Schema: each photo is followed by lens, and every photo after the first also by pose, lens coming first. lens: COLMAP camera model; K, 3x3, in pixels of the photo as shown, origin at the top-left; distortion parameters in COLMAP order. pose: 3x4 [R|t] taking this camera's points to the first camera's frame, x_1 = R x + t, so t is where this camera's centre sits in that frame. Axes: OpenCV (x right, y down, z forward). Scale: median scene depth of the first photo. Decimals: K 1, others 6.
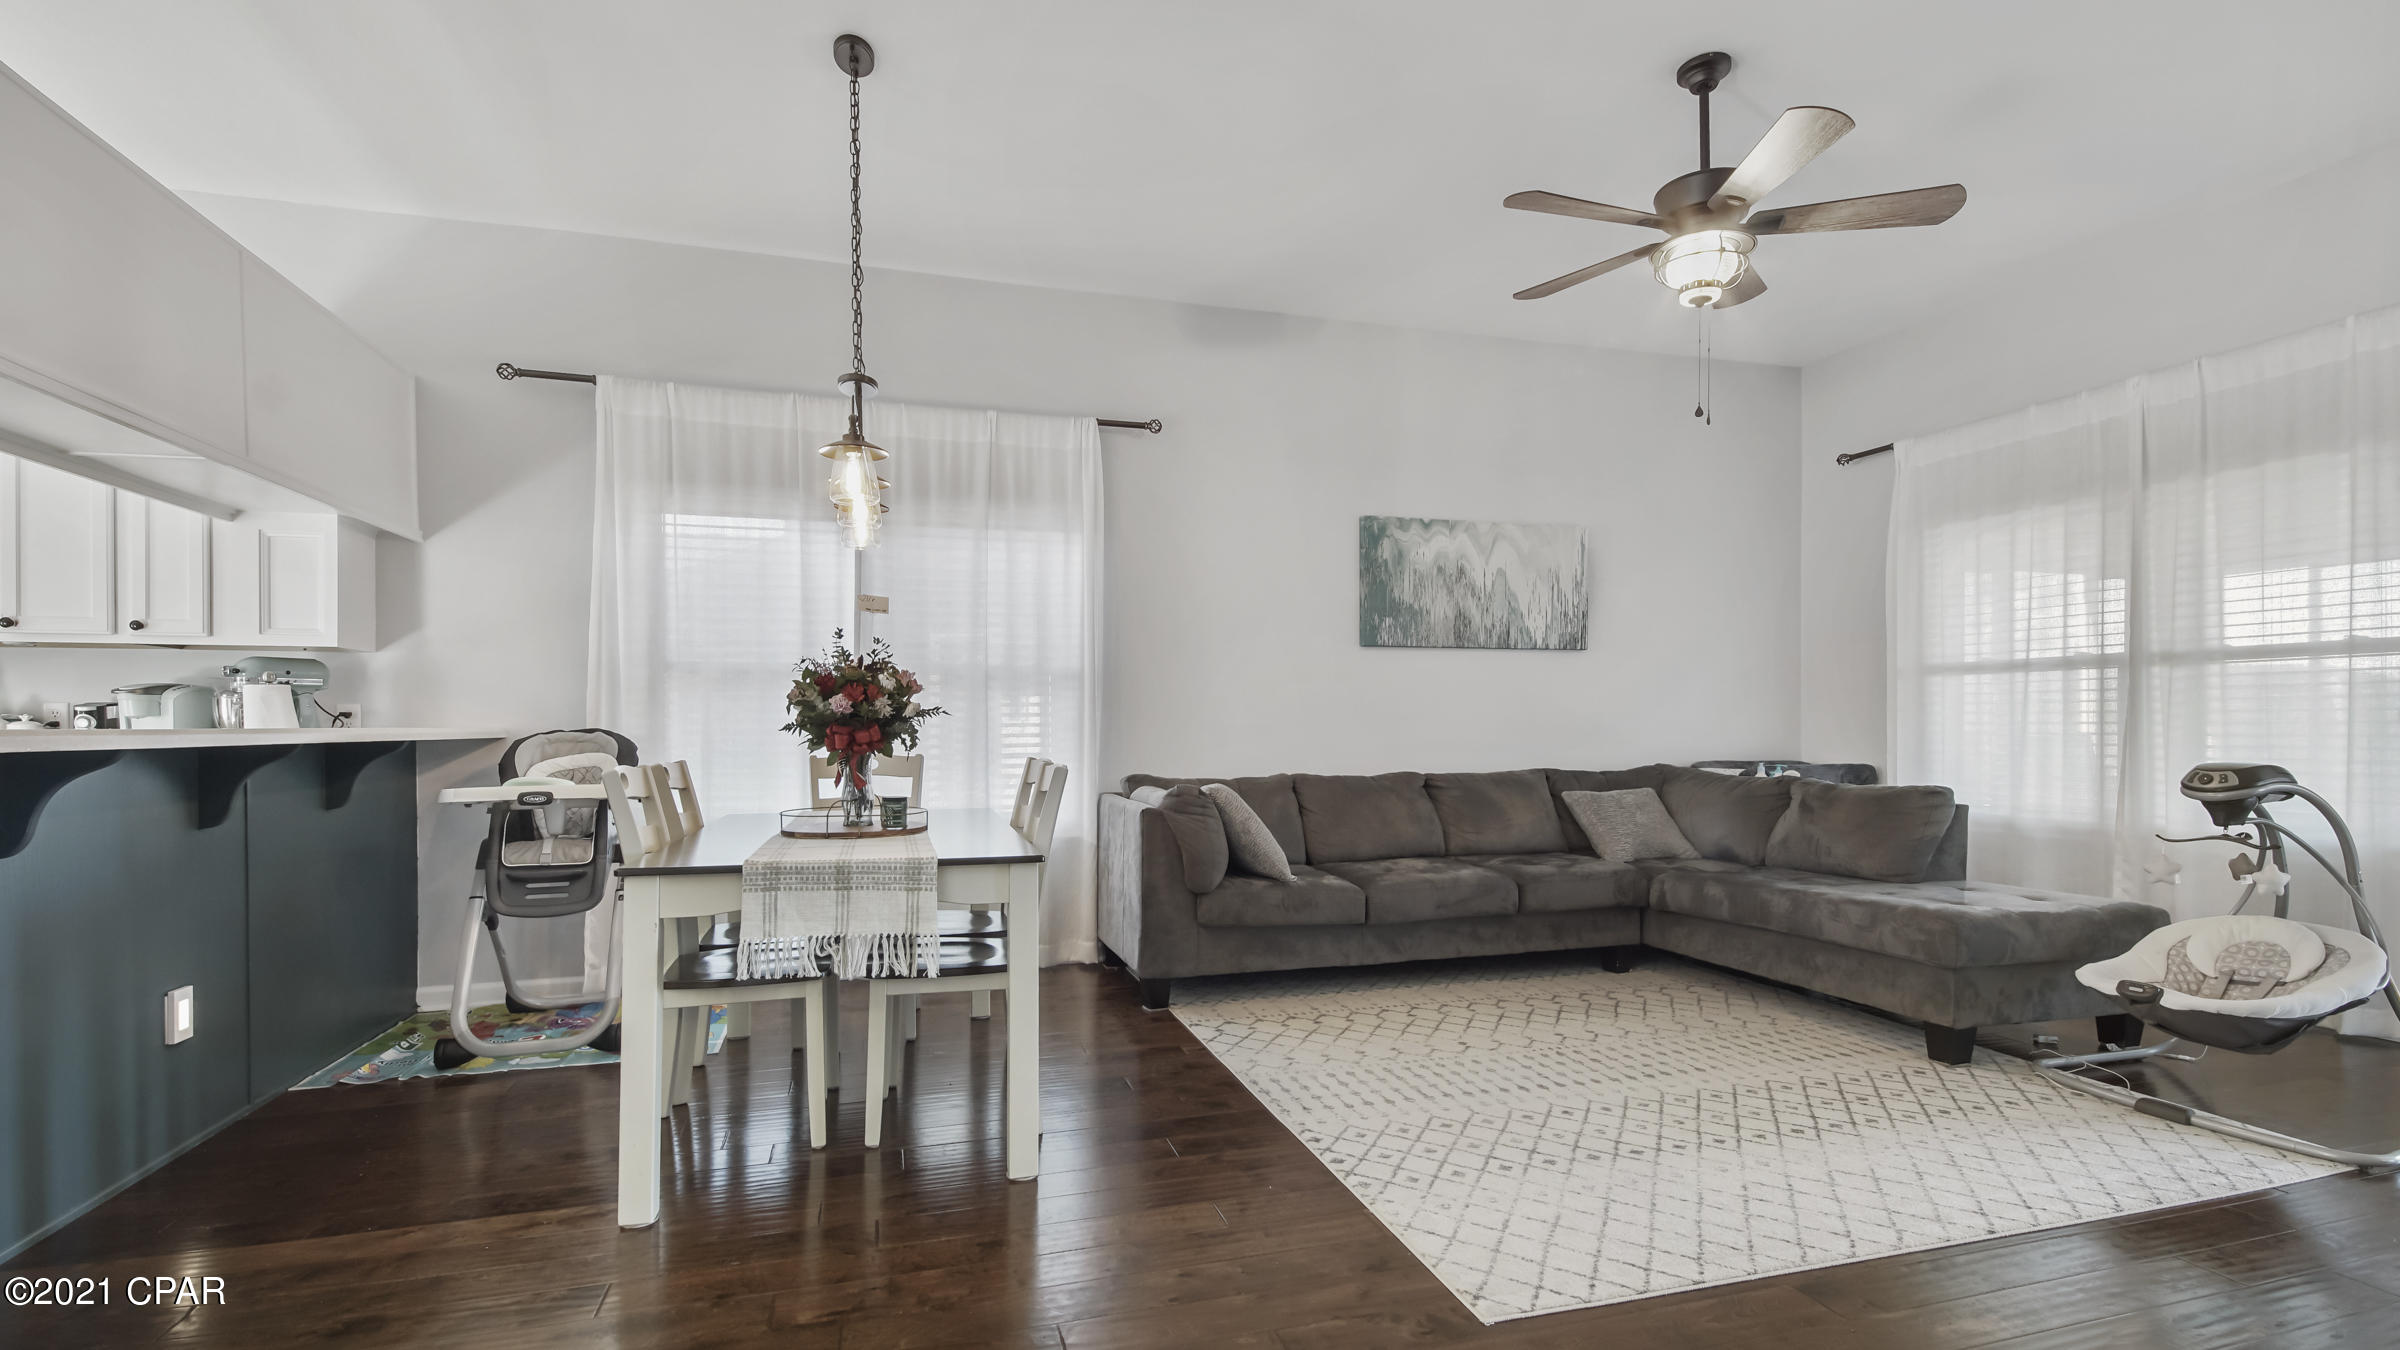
lens RADIAL K [[1064.6, 0, 1164.3], [0, 1064.6, 730.3], [0, 0, 1]] dist [0.009819, -0.000201]
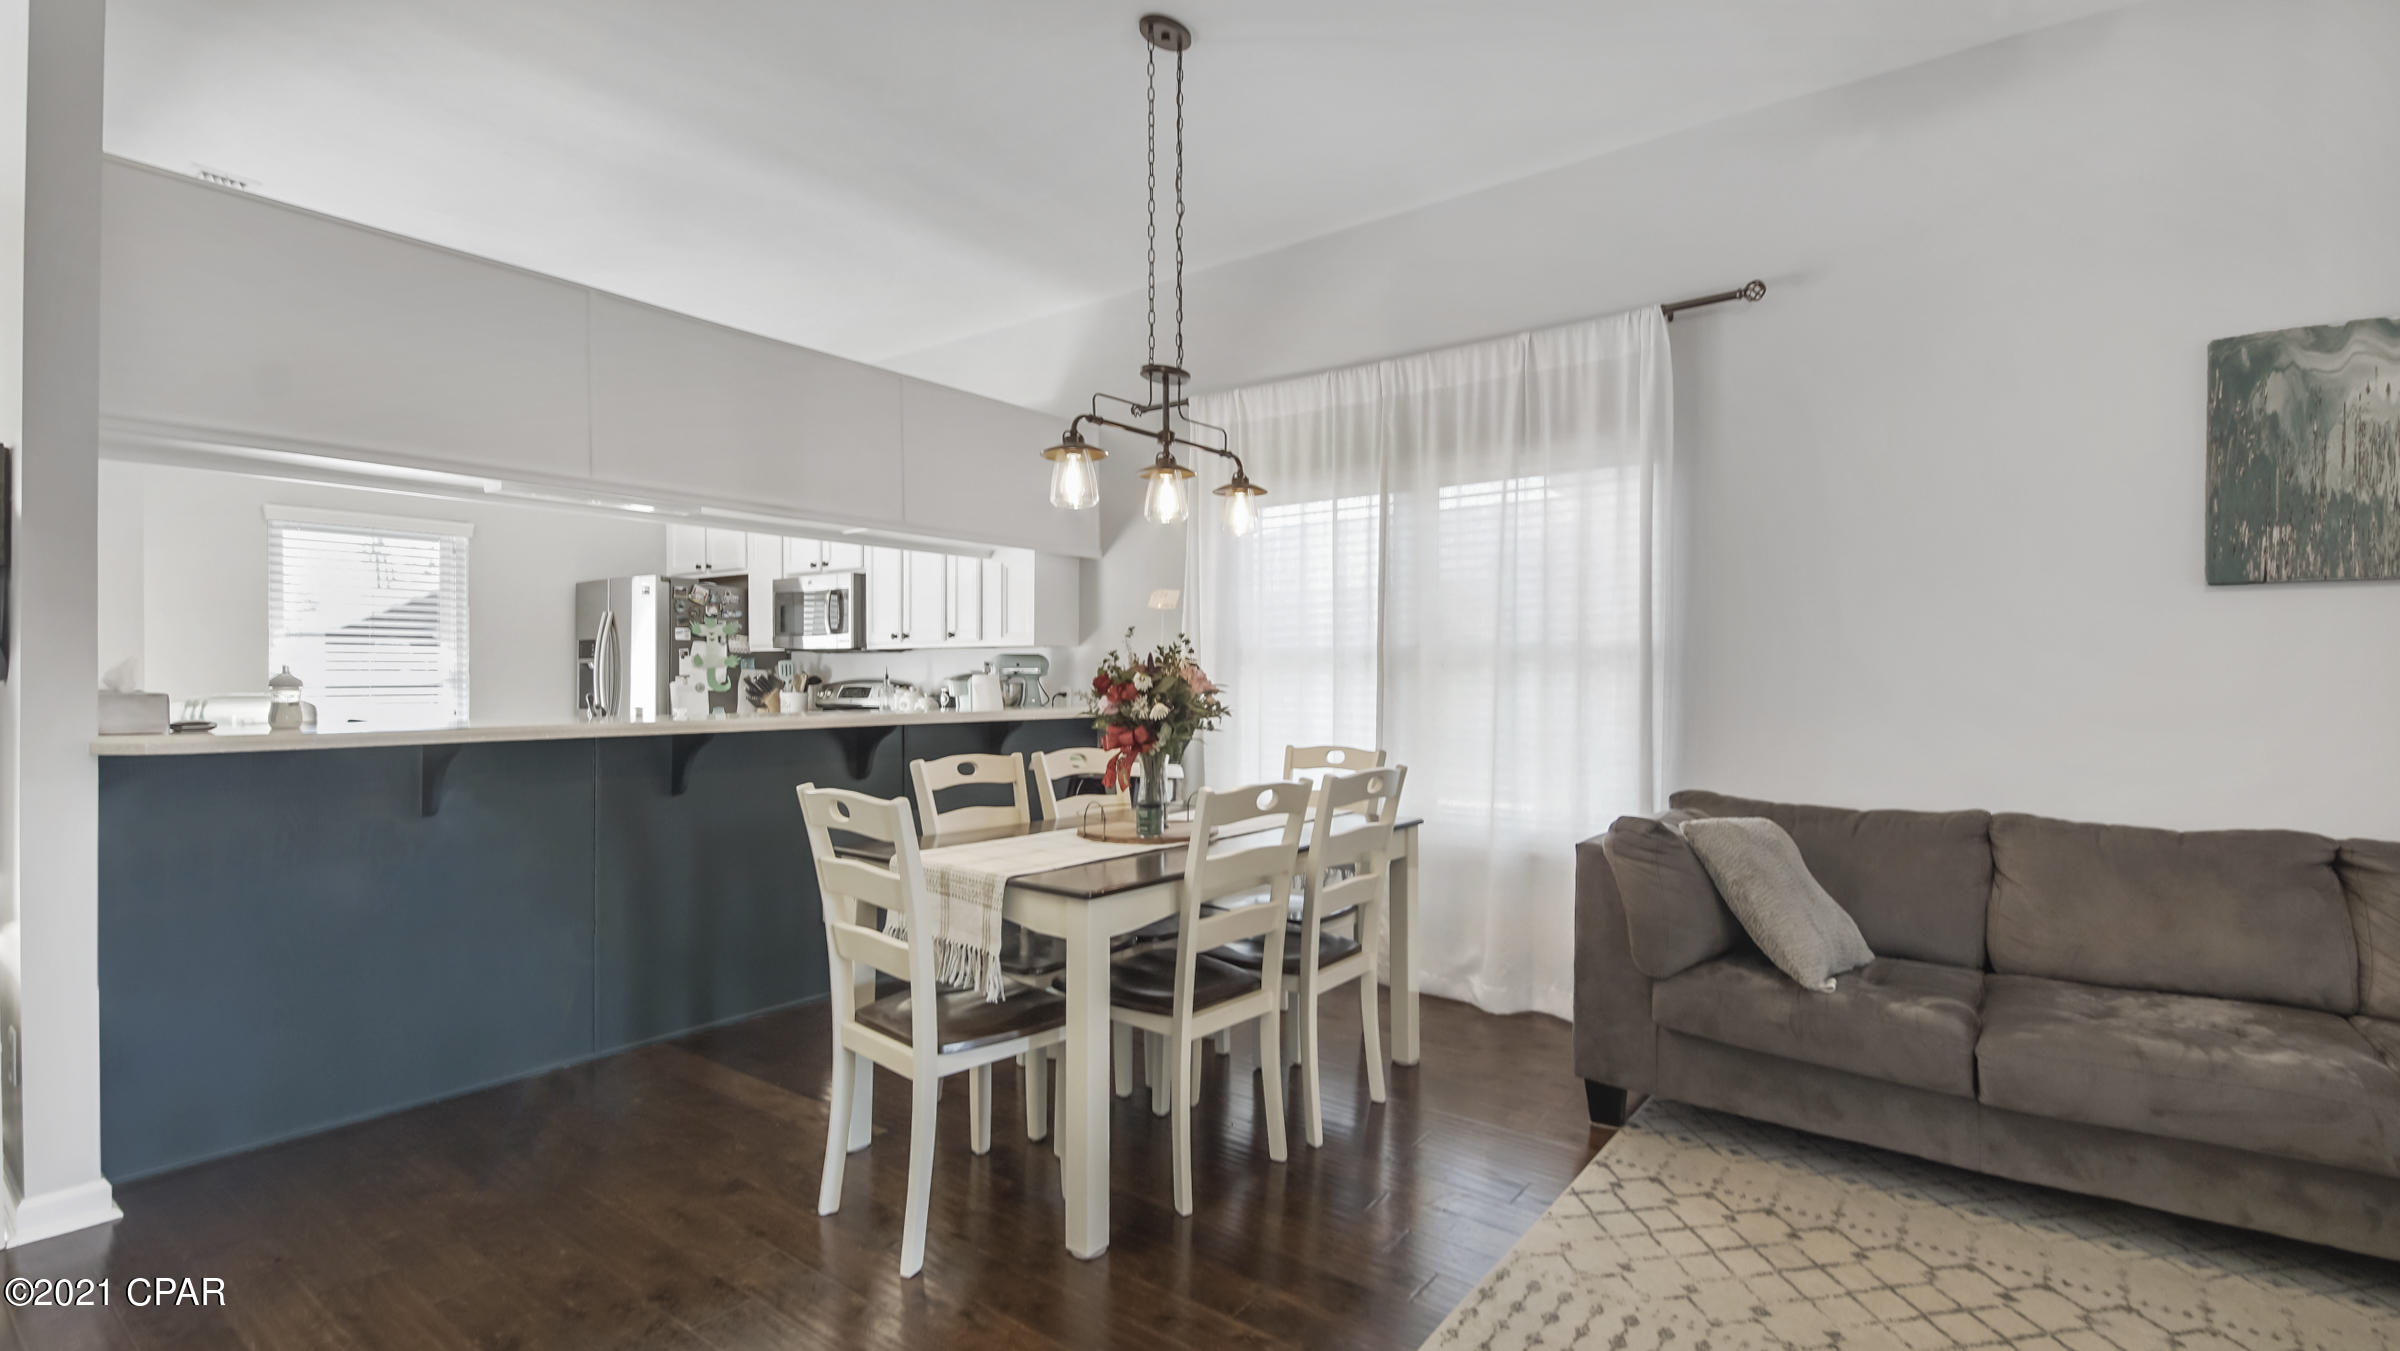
lens RADIAL K [[1080.3, 0, 1217.2], [0, 1080.3, 678.6], [0, 0, 1]] dist [0.003563, -0.000093]
pose [[0.603443, 0.004106, -0.797395, 0.410981], [-0.008881, 0.999959, -0.001571, -0.034121], [0.797356, 0.008029, 0.603455, 0.351434]]
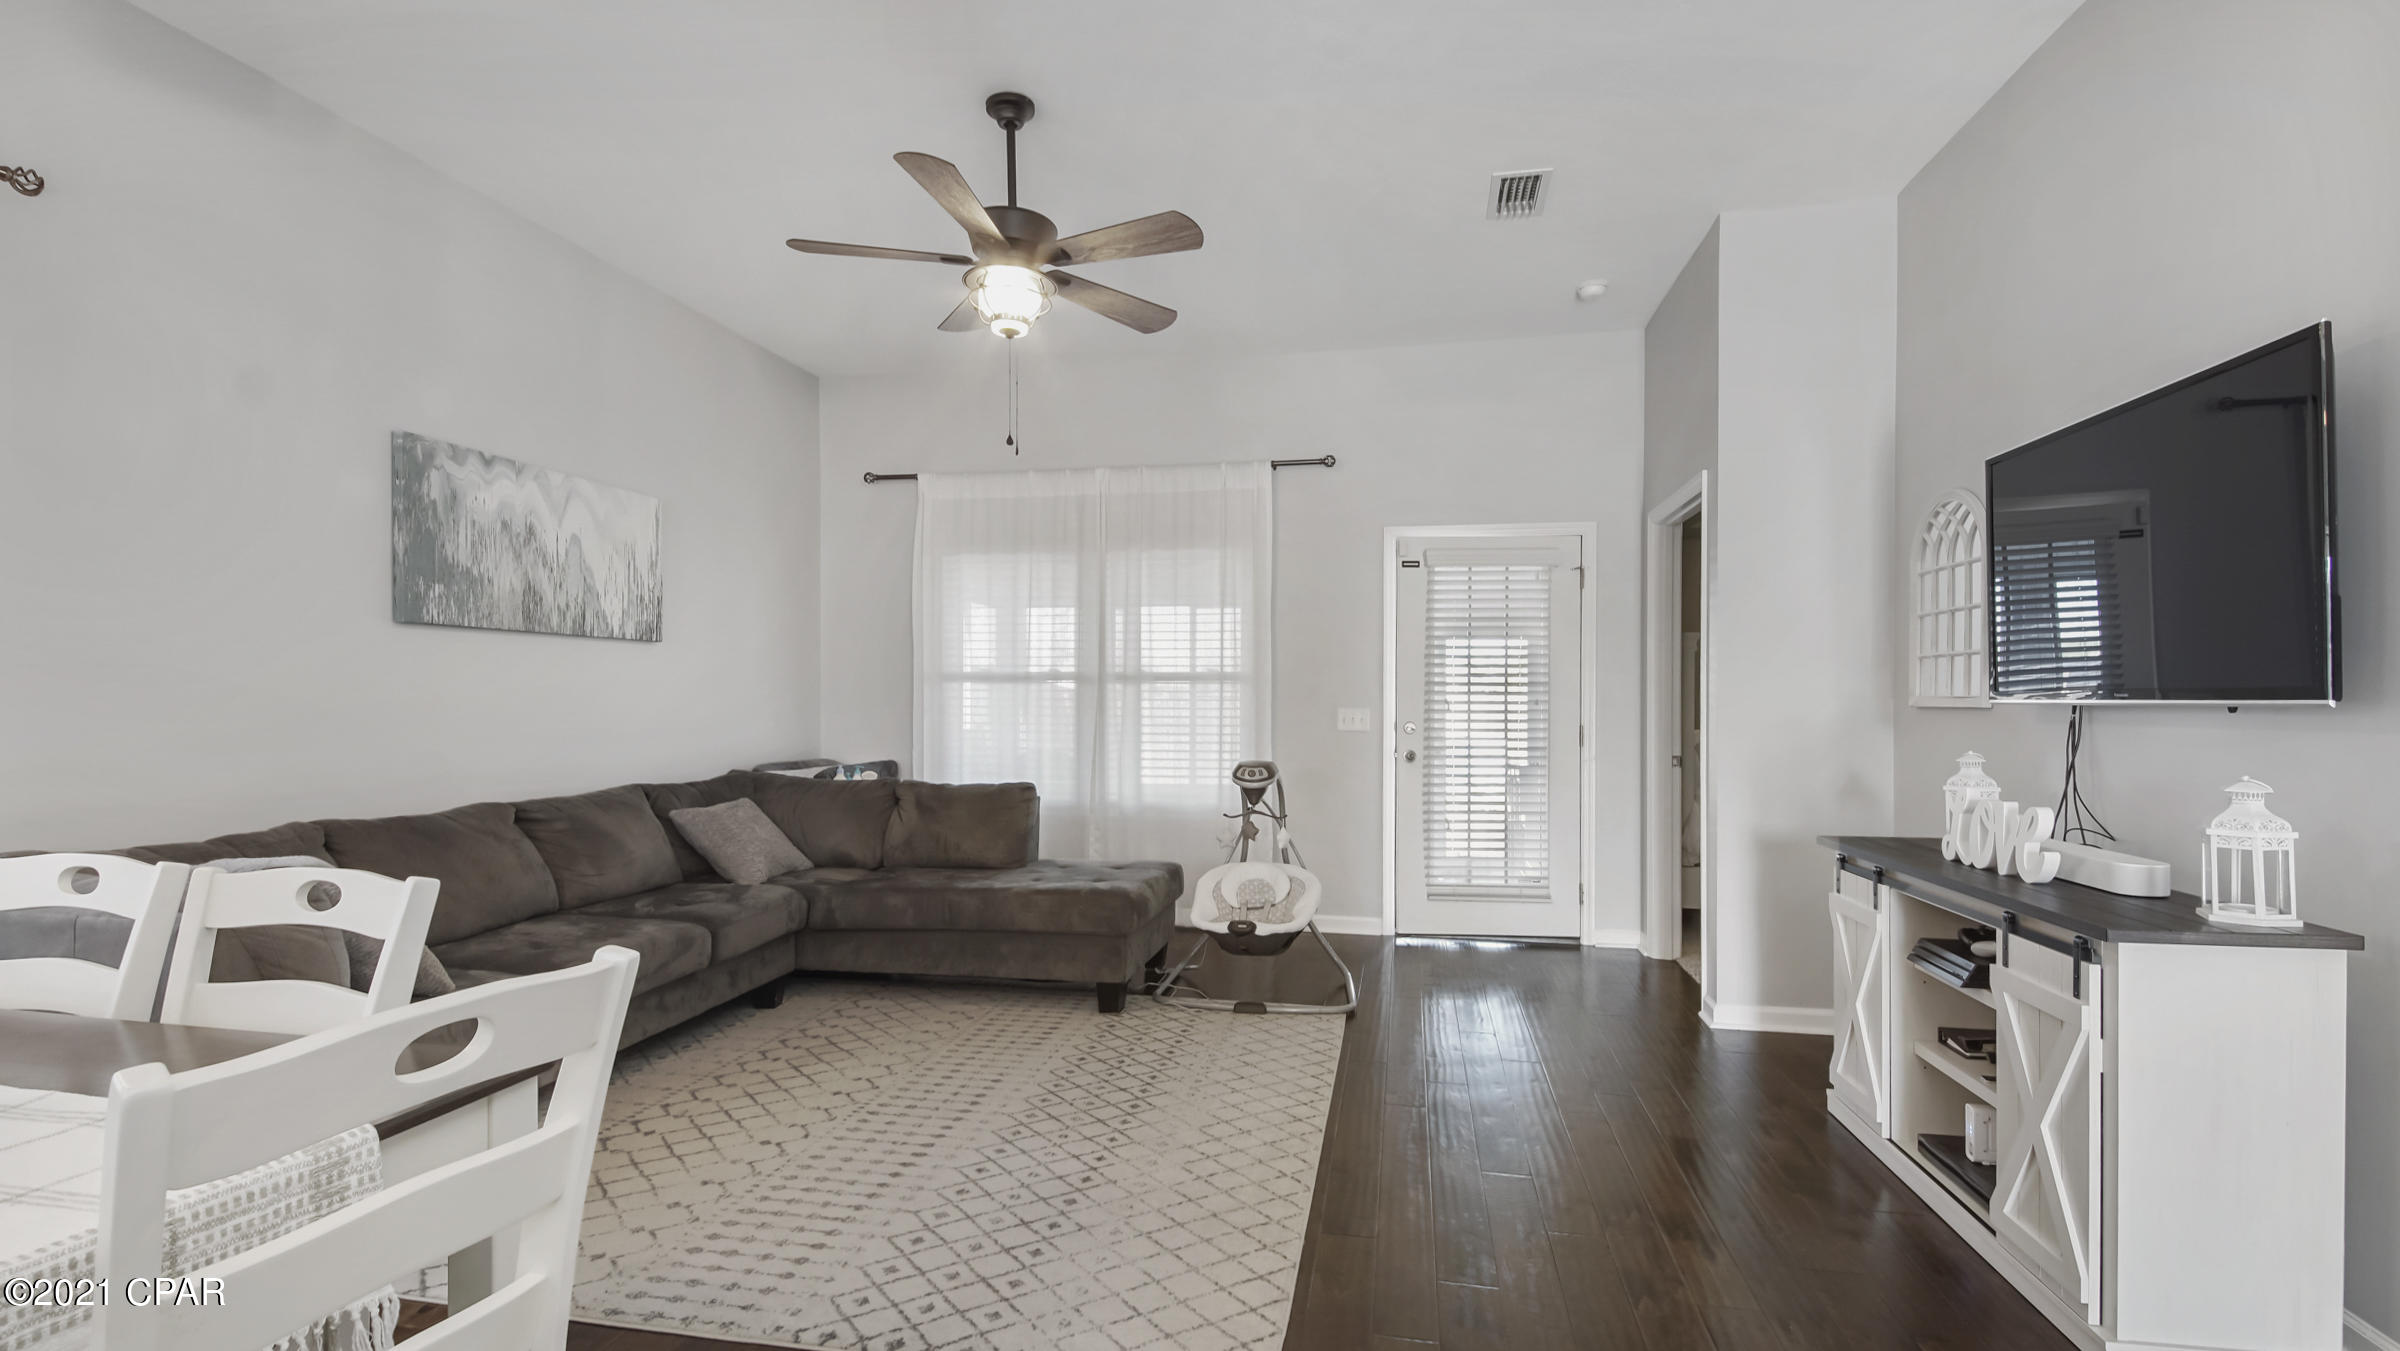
lens RADIAL K [[1103.6, 0, 1189.8], [0, 1103.6, 700.6], [0, 0, 1]] dist [0.036735, 0.000012]
pose [[0.436916, 0.001791, 0.899501, -0.304594], [-0.001157, 0.999998, -0.001430, -0.036798], [-0.899502, -0.000416, 0.436917, 0.301287]]
